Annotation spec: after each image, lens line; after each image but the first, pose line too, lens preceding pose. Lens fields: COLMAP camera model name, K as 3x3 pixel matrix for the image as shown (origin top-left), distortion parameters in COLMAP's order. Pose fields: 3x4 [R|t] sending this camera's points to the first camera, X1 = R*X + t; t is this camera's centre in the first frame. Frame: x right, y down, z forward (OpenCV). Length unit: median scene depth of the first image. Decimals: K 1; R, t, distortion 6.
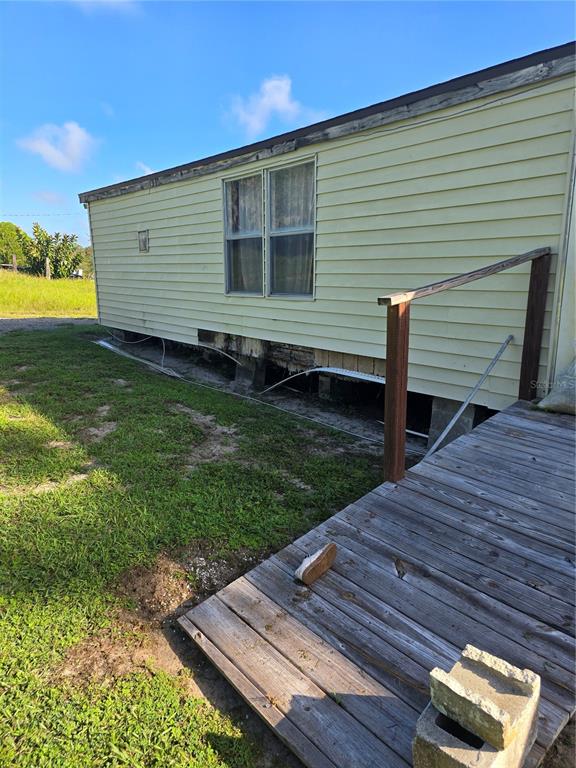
lens RADIAL K [[510.8, 0, 287.1], [0, 510.8, 381.9], [0, 0, 1]] dist [0.060162, -0.049537]
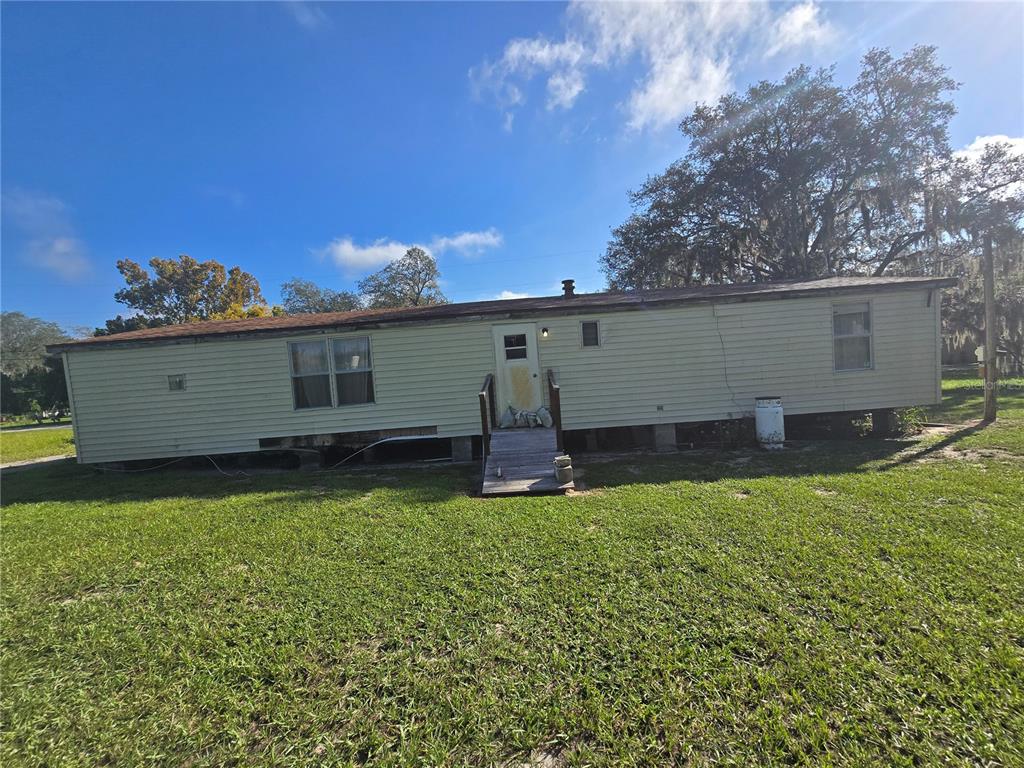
lens RADIAL K [[481.9, 0, 506.1], [0, 481.9, 382.5], [0, 0, 1]] dist [-0.016964, 0.002126]
pose [[0.649518, -0.083666, 0.755729, -0.854401], [0.235344, 0.967240, -0.095186, 0.037952], [-0.723008, 0.239681, 0.647930, -0.456950]]
